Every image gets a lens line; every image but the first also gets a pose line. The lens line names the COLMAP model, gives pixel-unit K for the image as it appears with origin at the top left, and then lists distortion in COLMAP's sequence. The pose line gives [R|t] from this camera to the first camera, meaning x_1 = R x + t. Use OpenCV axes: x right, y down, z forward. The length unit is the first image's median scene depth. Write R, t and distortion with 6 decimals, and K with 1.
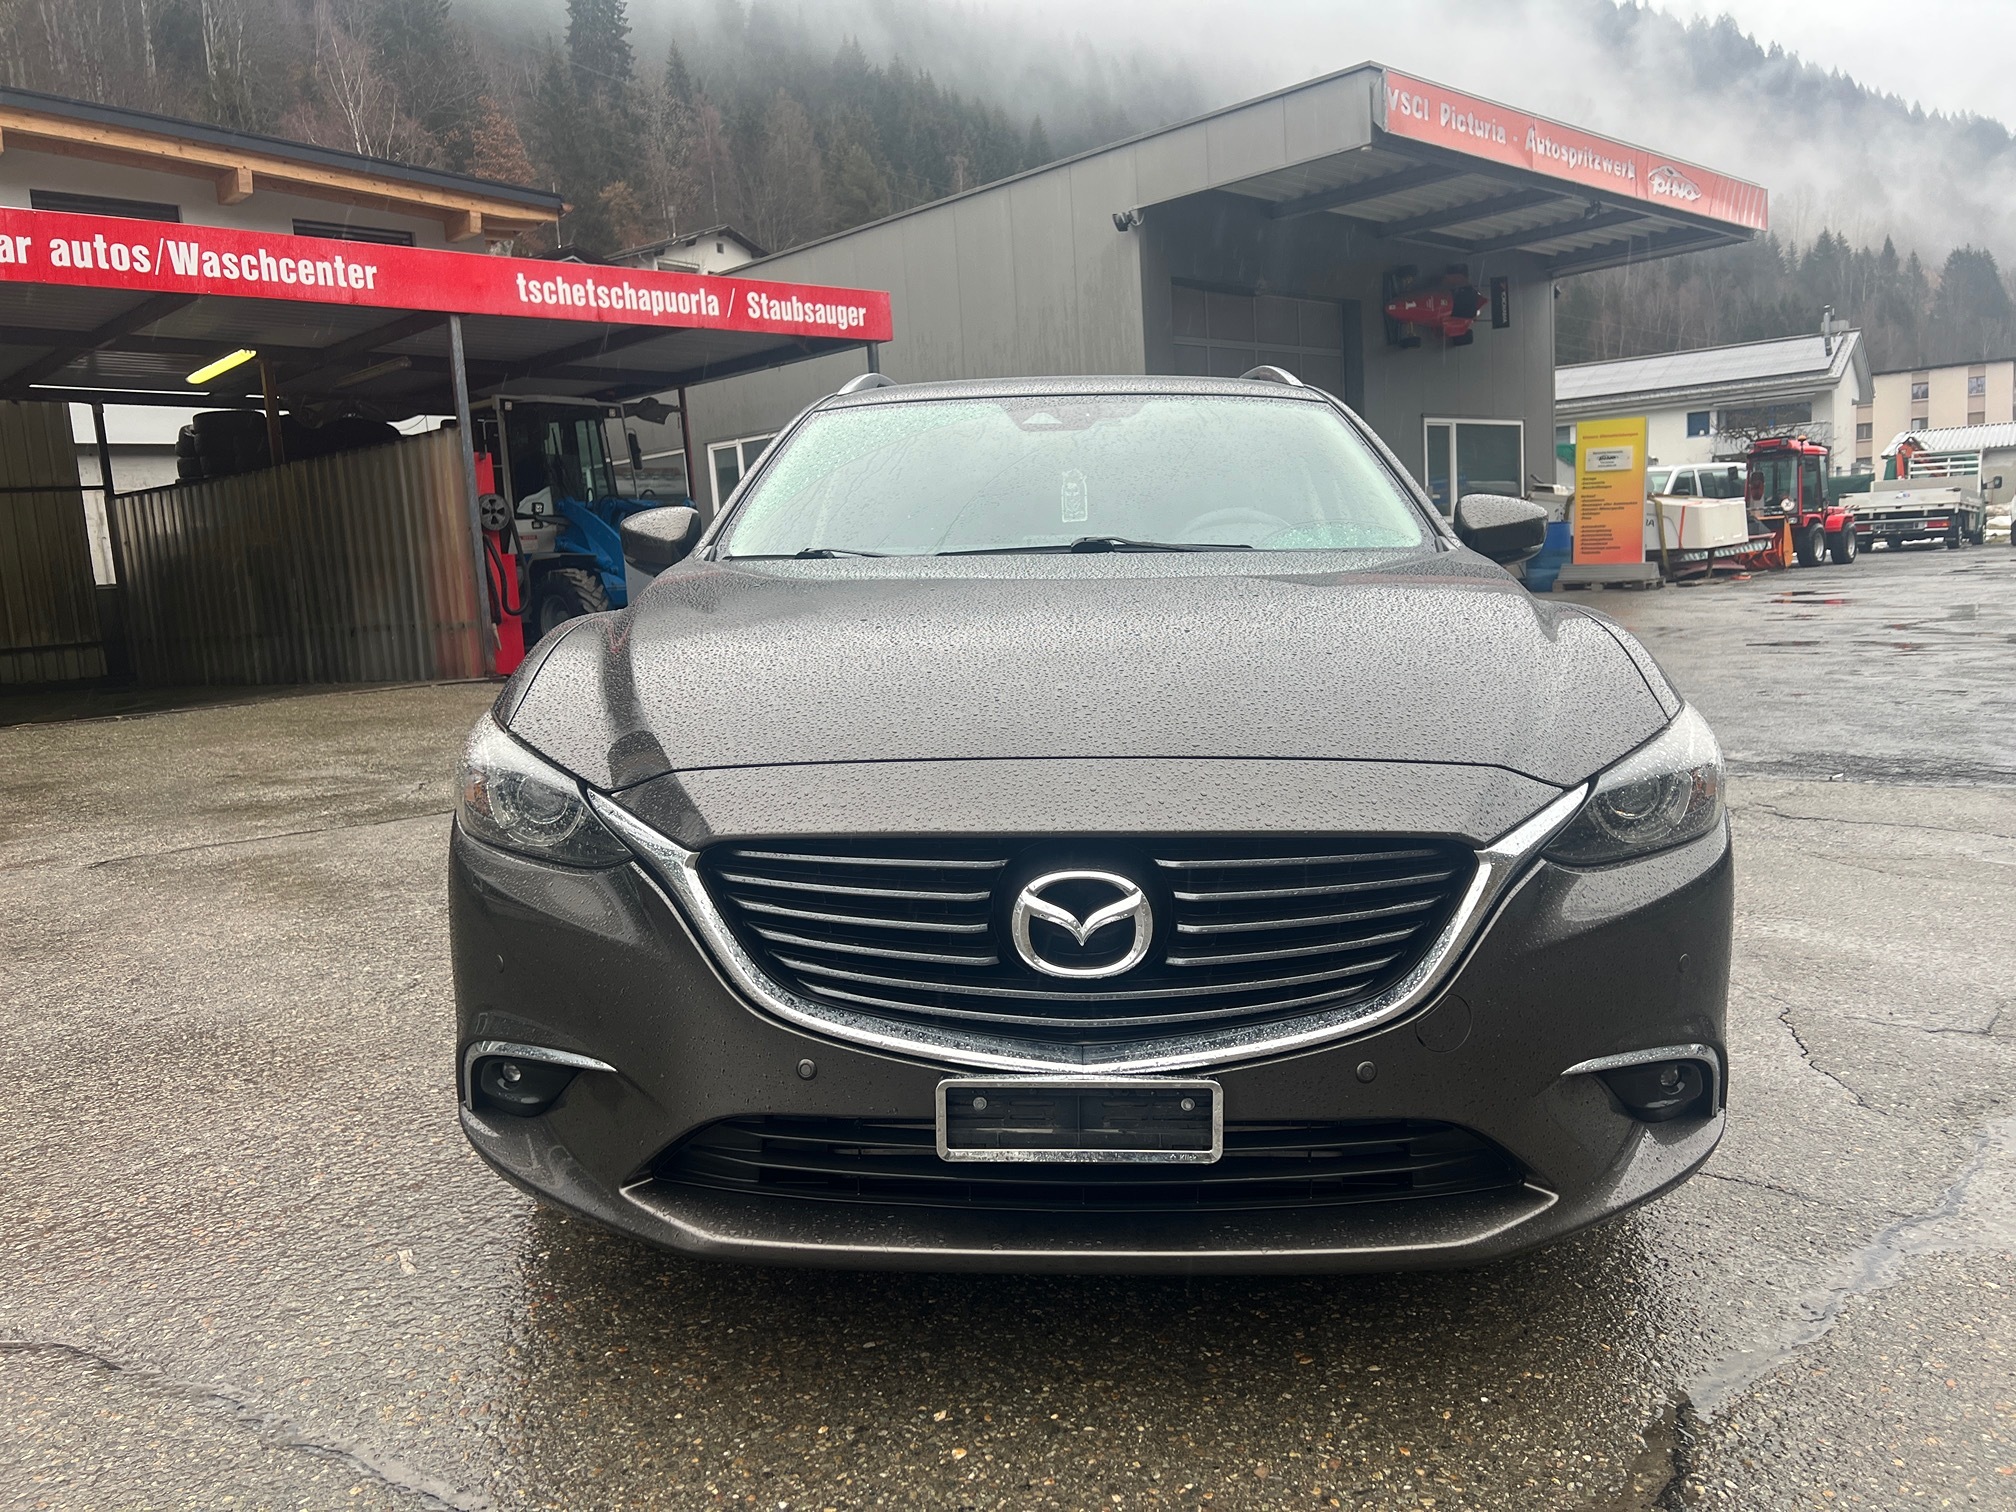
lens RADIAL K [[1529.3, 0, 993.3], [0, 1529.3, 760.3], [0, 0, 1]] dist [0.049034, -0.054605]
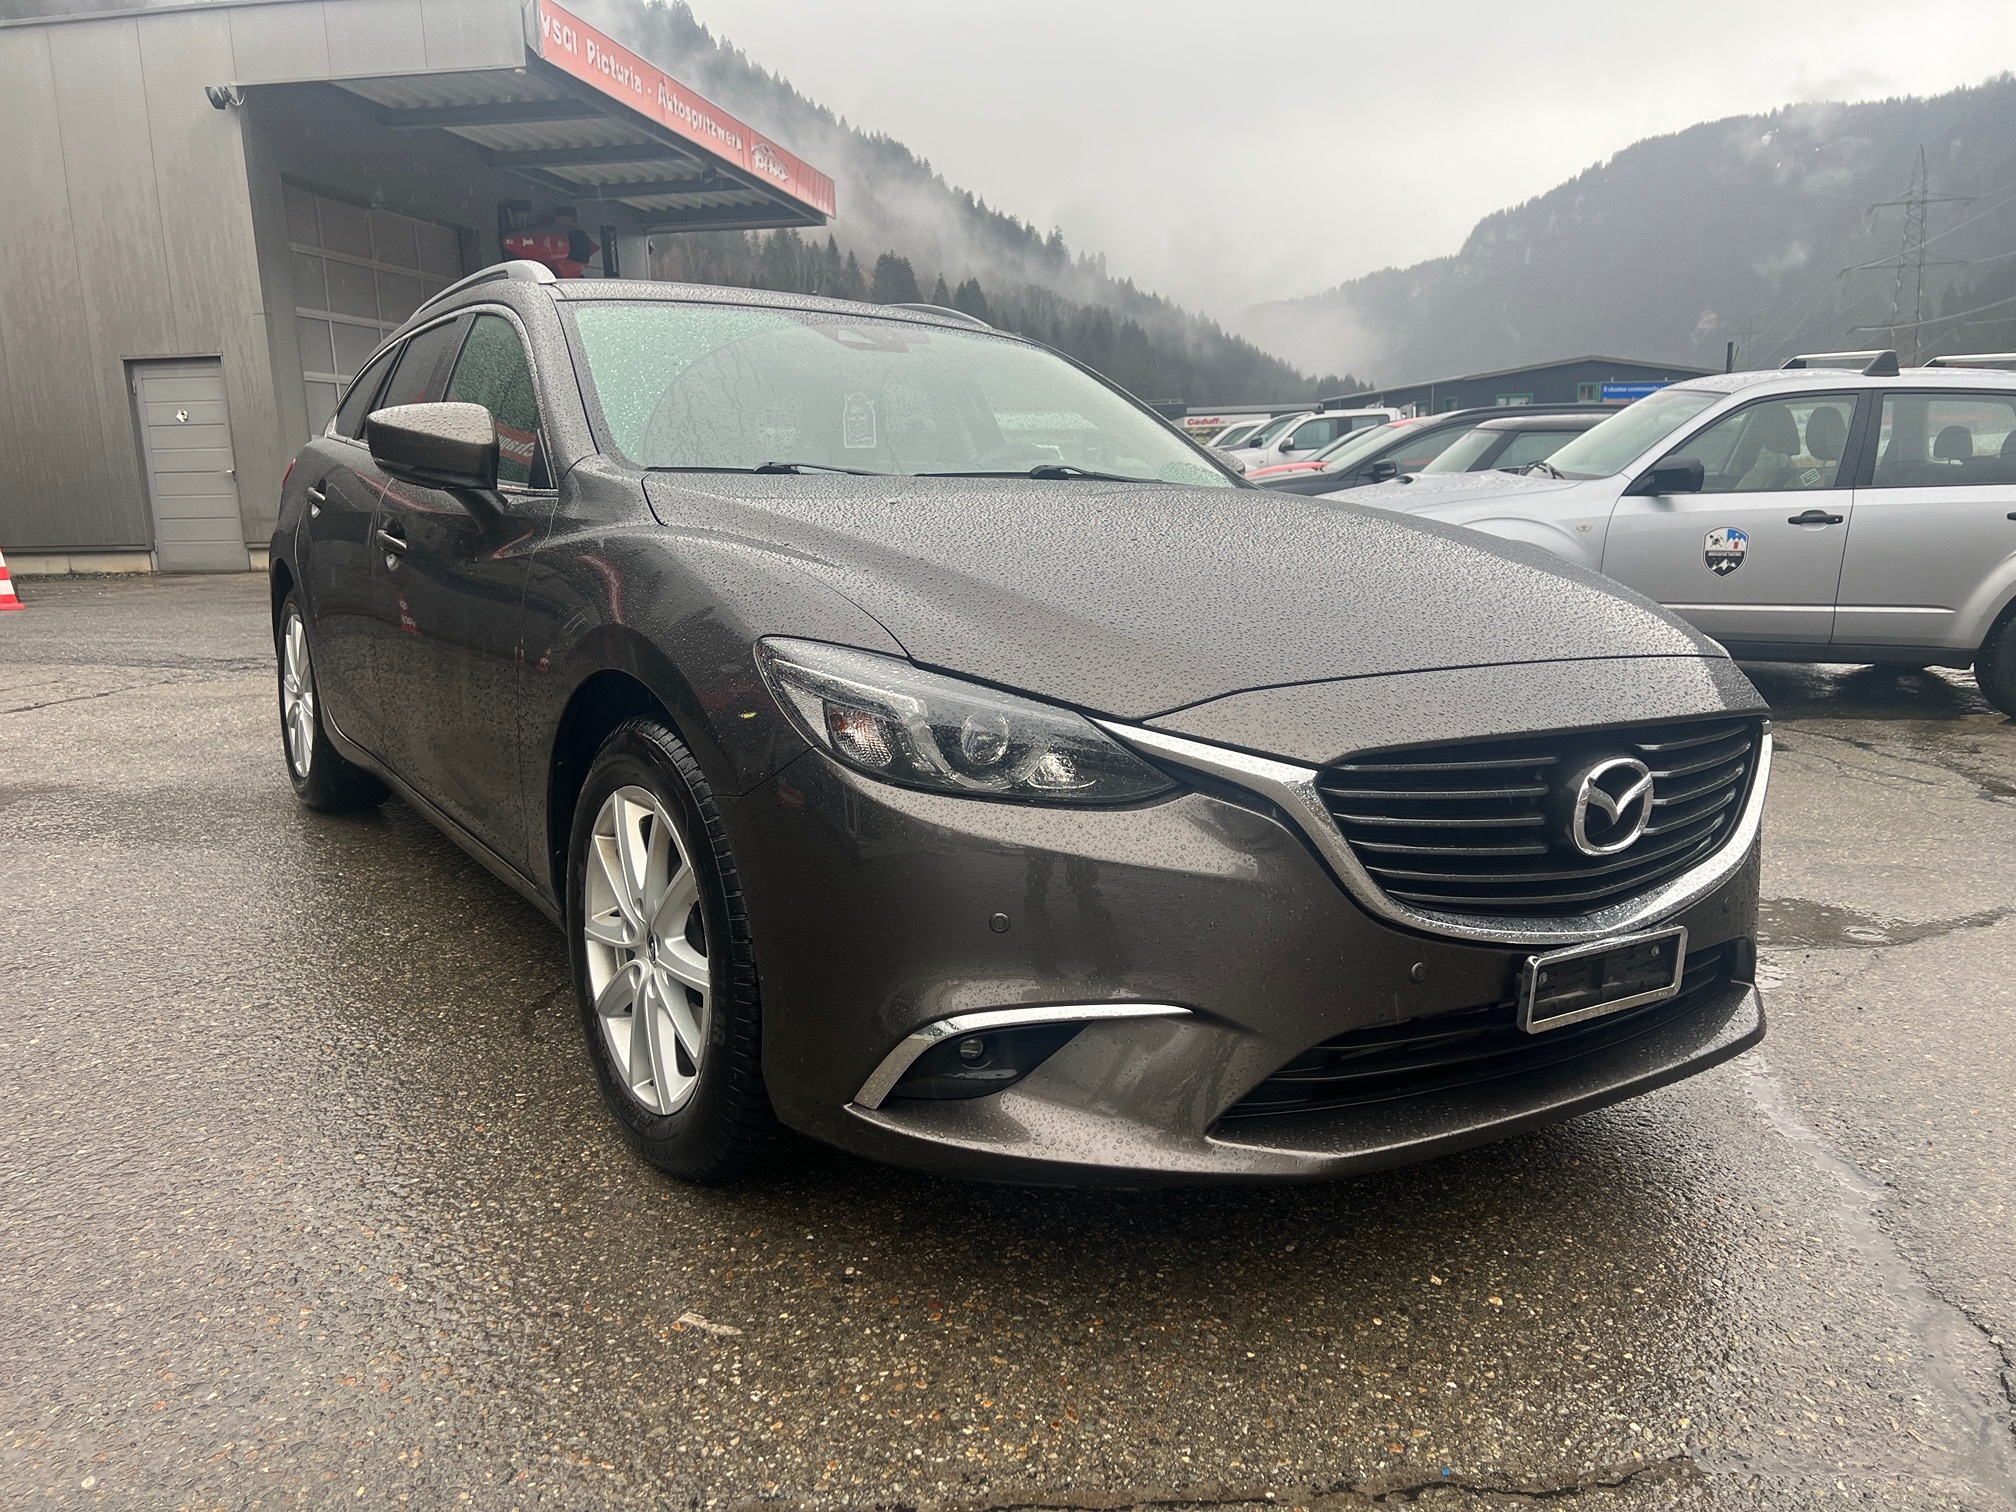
lens RADIAL K [[1529.3, 0, 1010.4], [0, 1529.3, 774.2], [0, 0, 1]] dist [0.049034, -0.054605]
pose [[0.799833, -0.074145, 0.595625, -0.112001], [0.050329, 0.997131, 0.056543, -0.000307], [-0.598109, -0.015248, 0.801270, 0.040644]]
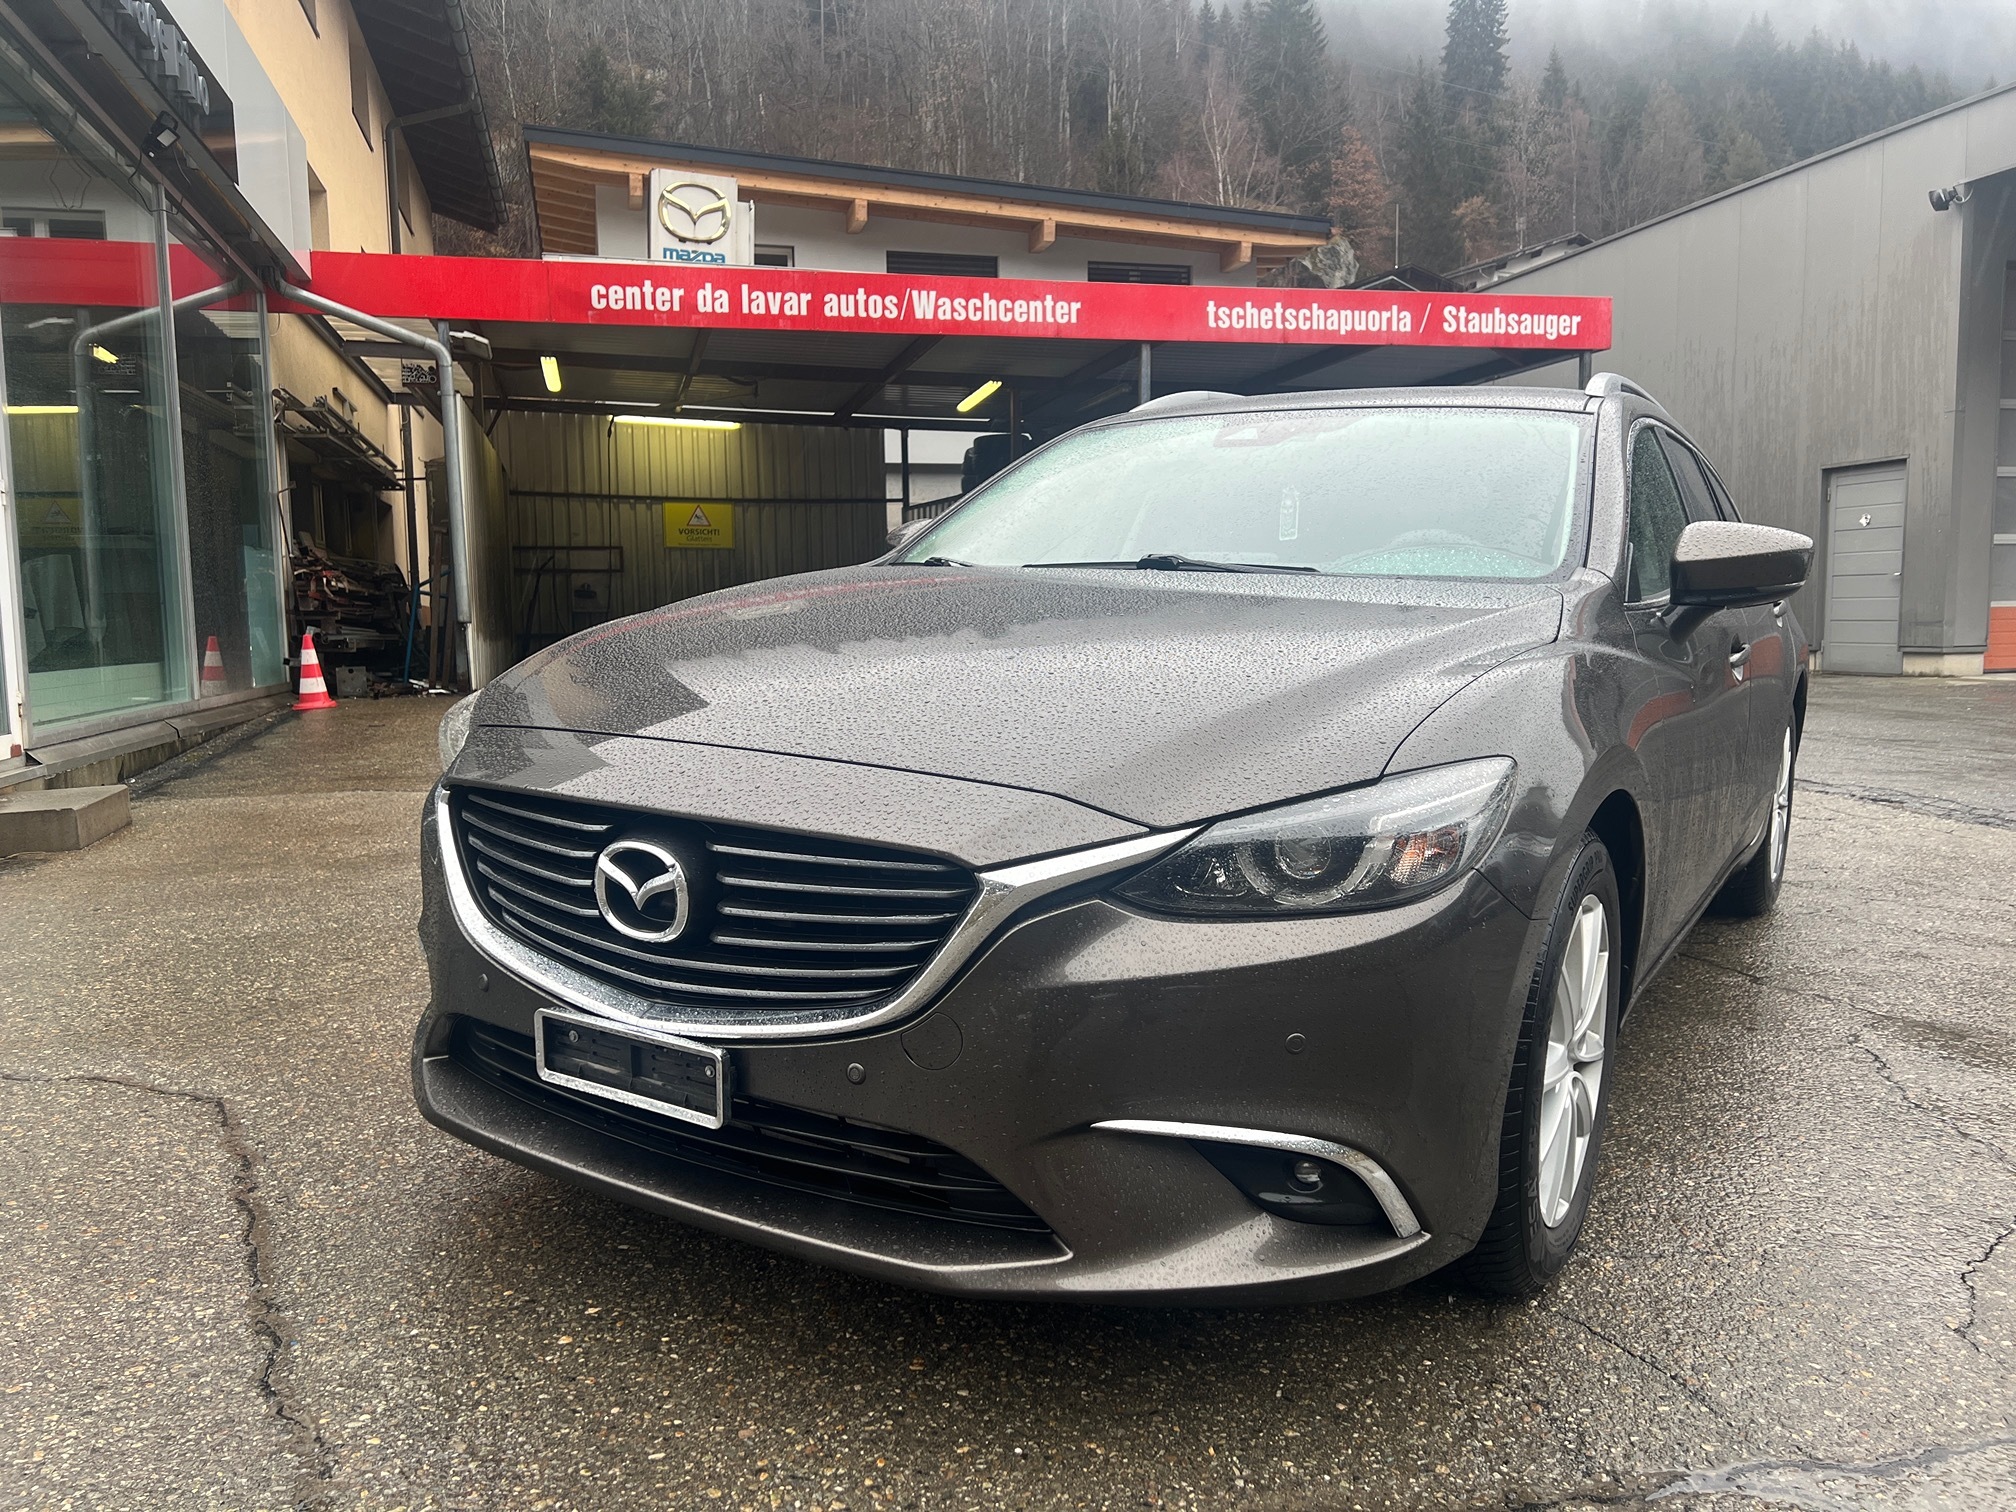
lens RADIAL K [[1529.3, 0, 1001.7], [0, 1529.3, 765.6], [0, 0, 1]] dist [0.049034, -0.054605]
pose [[0.863987, 0.099686, -0.493547, 0.094201], [-0.103714, 0.994420, 0.019292, -0.003559], [0.492716, 0.034520, 0.869505, 0.018408]]
